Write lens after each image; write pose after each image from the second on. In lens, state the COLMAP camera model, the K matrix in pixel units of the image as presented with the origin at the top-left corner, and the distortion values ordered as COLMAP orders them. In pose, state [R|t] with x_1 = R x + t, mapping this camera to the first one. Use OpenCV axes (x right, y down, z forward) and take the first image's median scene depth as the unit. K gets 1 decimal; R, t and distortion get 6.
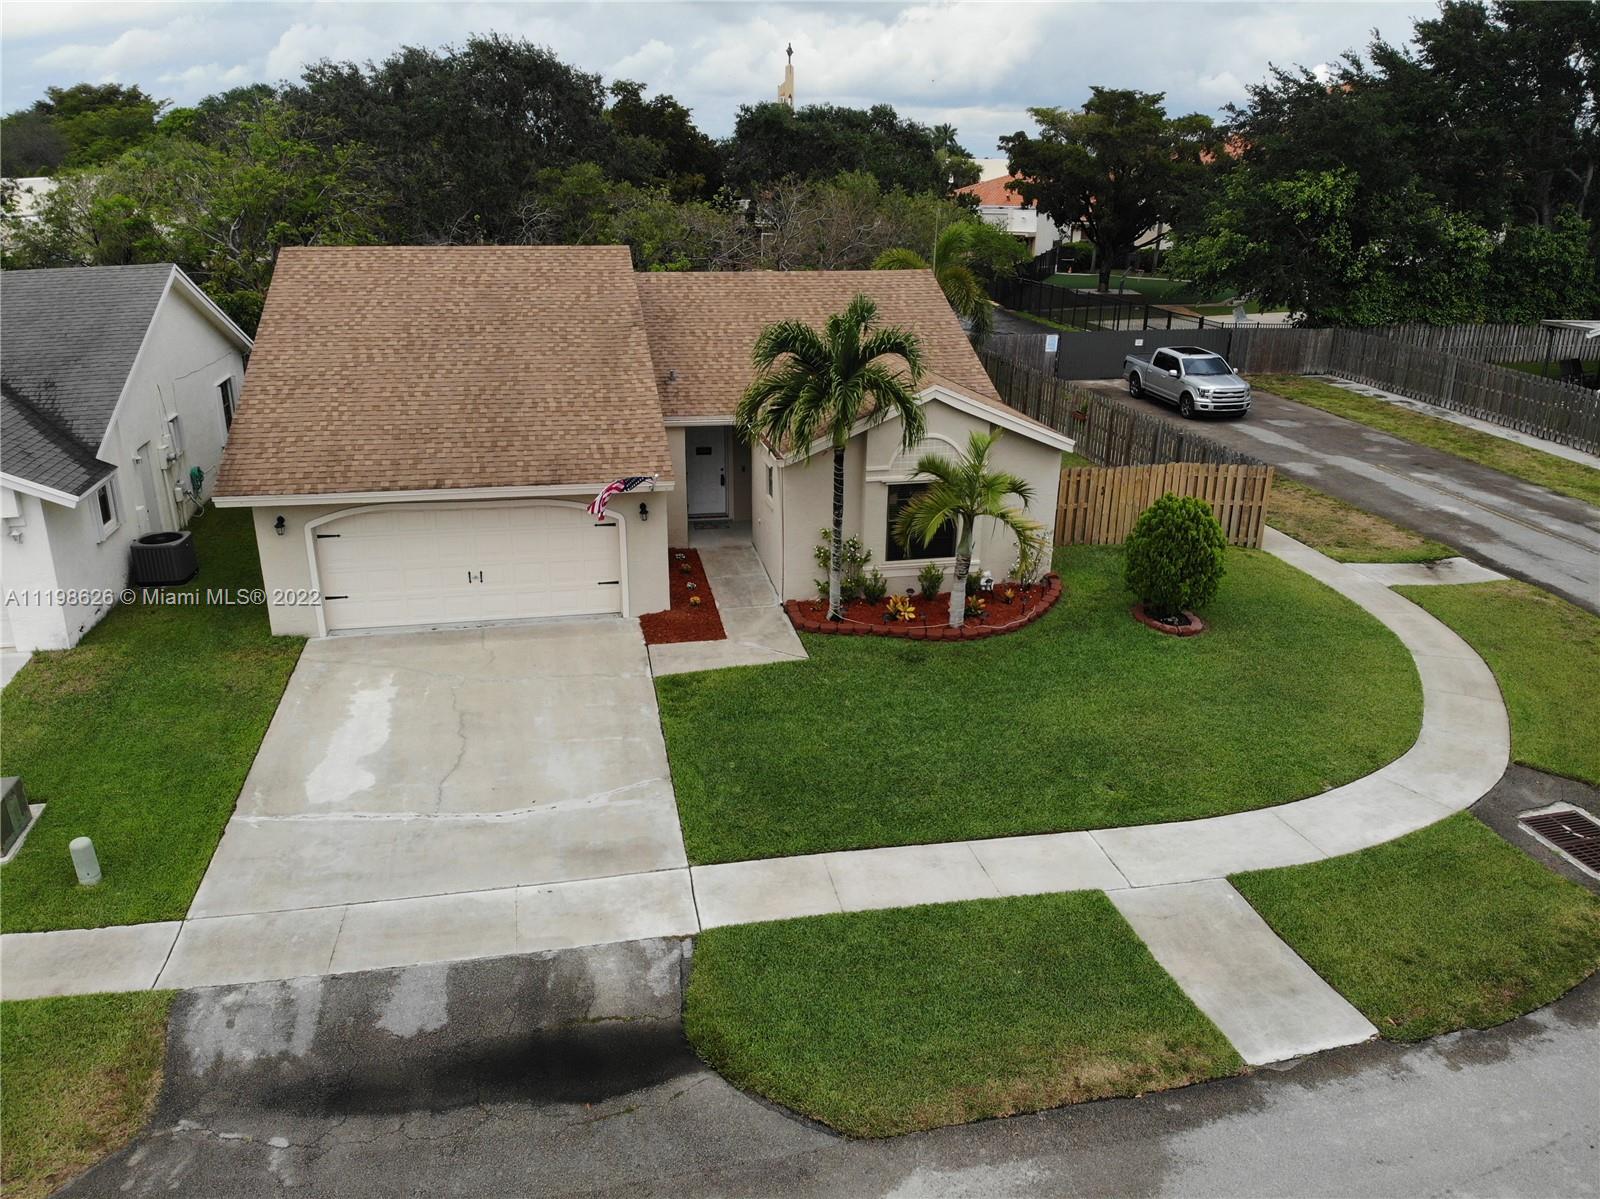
lens RADIAL K [[1173.7, 0, 802.0], [0, 1173.7, 625.7], [0, 0, 1]] dist [0.040322, -0.139561]
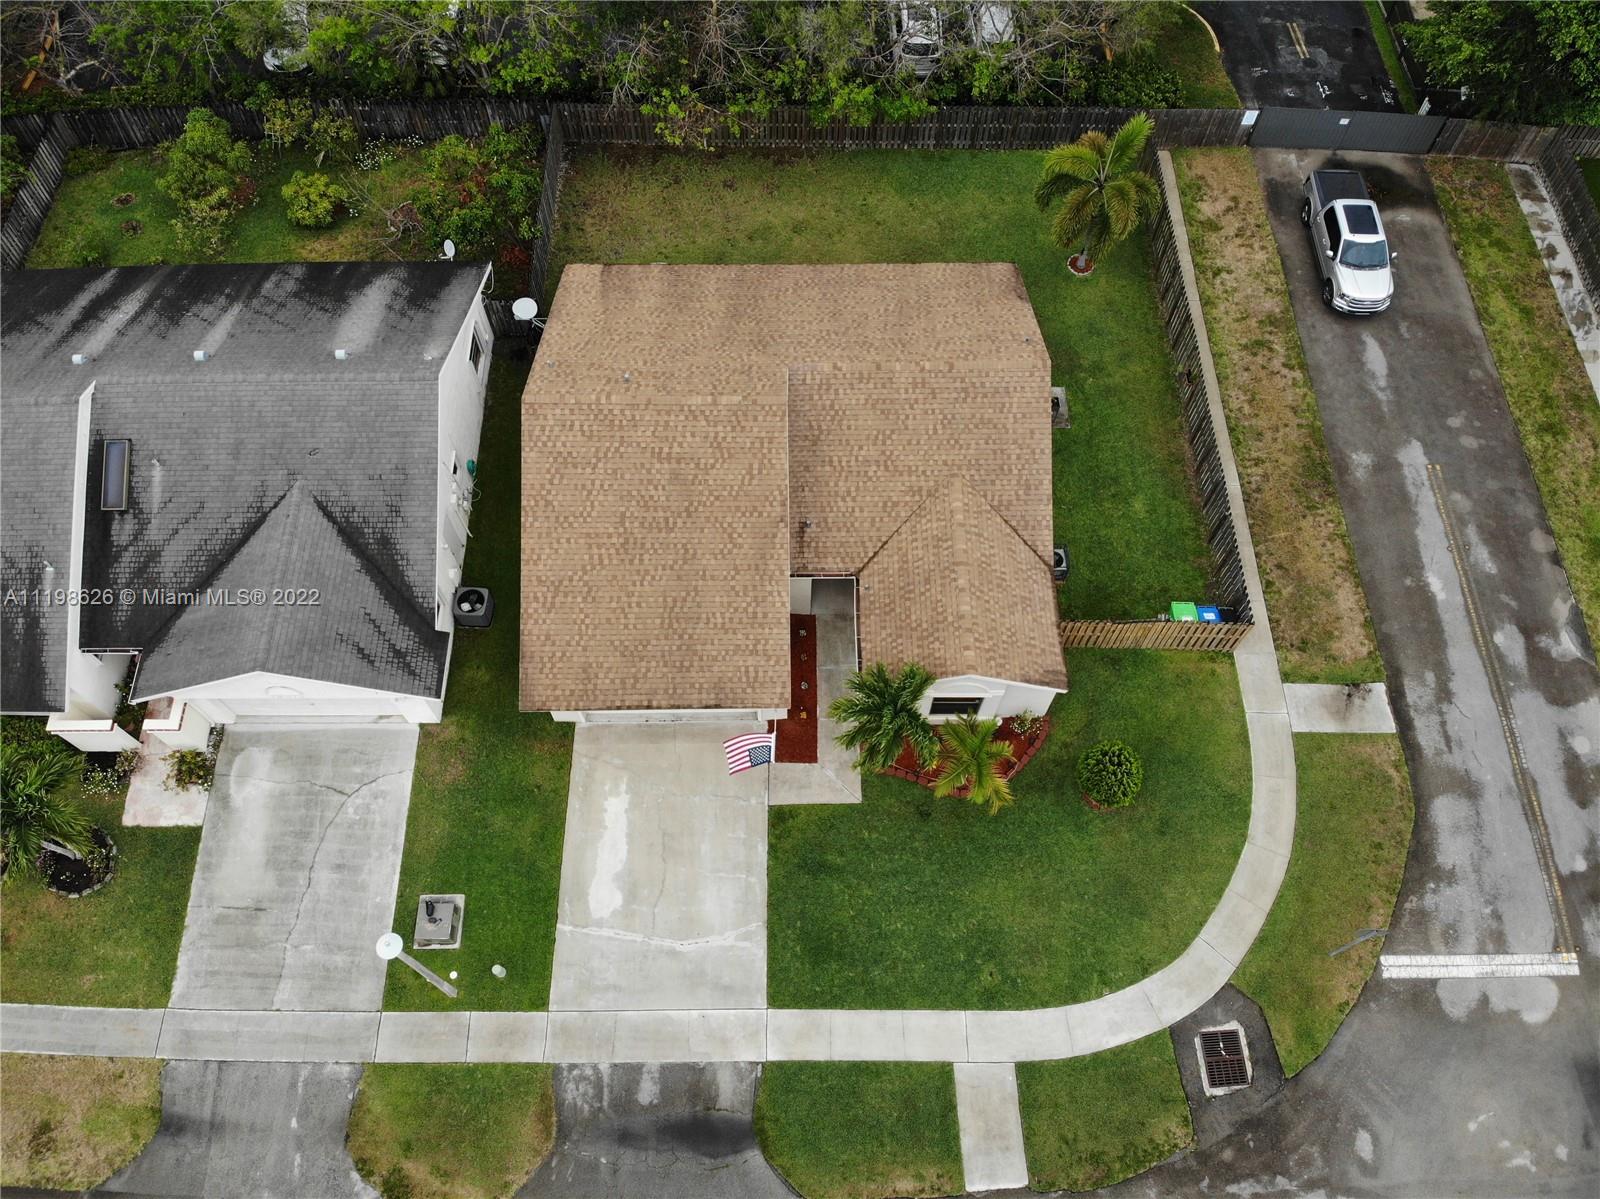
lens RADIAL K [[1180.0, 0, 801.4], [0, 1180.0, 599.6], [0, 0, 1]] dist [0.059872, -0.175050]
pose [[0.980513, 0.173999, -0.091206, 0.023839], [-0.071186, 0.747393, 0.660557, -1.316296], [0.183103, -0.641192, 0.745215, -0.091753]]
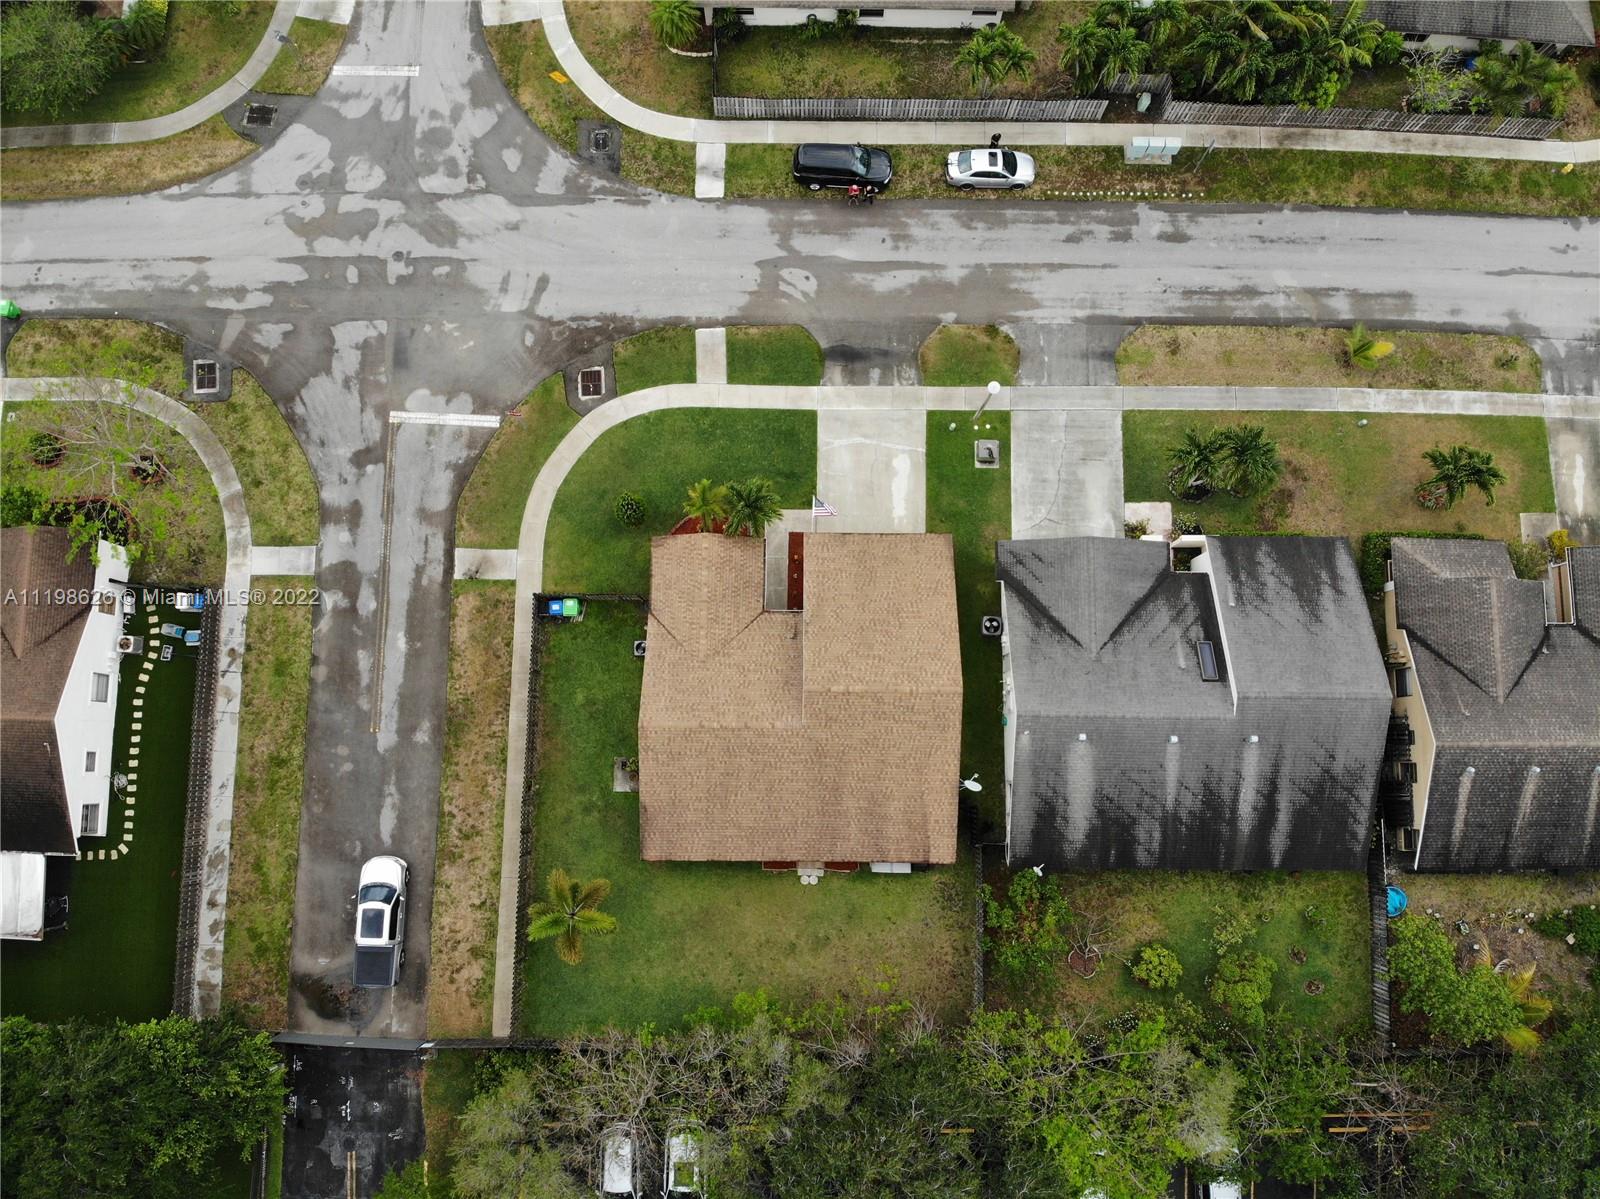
lens RADIAL K [[1158.9, 0, 803.5], [0, 1158.9, 597.6], [0, 0, 1]] dist [0.111790, -0.265819]
pose [[-0.976195, -0.216132, 0.018195, -0.199698], [0.068578, -0.227982, 0.971247, -2.995108], [-0.205770, 0.949374, 0.237377, 0.483144]]
